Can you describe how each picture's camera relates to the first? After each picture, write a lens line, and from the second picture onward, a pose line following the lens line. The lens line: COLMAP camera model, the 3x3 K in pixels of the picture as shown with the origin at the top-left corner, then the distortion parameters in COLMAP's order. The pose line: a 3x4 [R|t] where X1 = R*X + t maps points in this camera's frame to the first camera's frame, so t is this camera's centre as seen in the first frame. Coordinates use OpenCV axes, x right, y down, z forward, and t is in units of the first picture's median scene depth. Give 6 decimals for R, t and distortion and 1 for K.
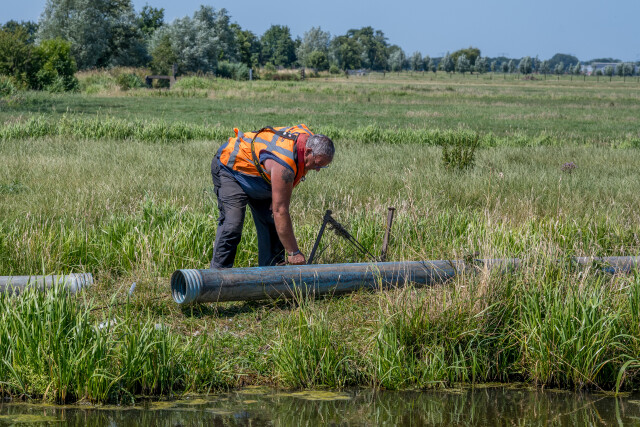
lens RADIAL K [[1676.3, 0, 319.8], [0, 1676.3, 213.8], [0, 0, 1]] dist [-0.108584, 0.000000]
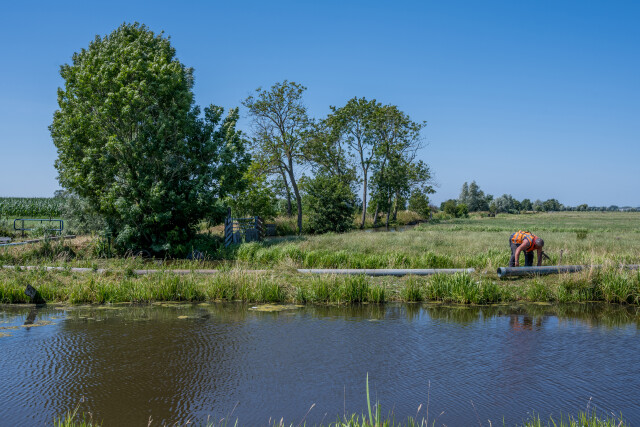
lens RADIAL K [[628.2, 0, 320.7], [0, 628.2, 213.8], [0, 0, 1]] dist [-0.013776, 0.000000]
pose [[0.957742, -0.016920, -0.287130, -0.062339], [0.002264, 0.998681, -0.051298, -0.013392], [0.287619, 0.048480, 0.956517, -0.408738]]
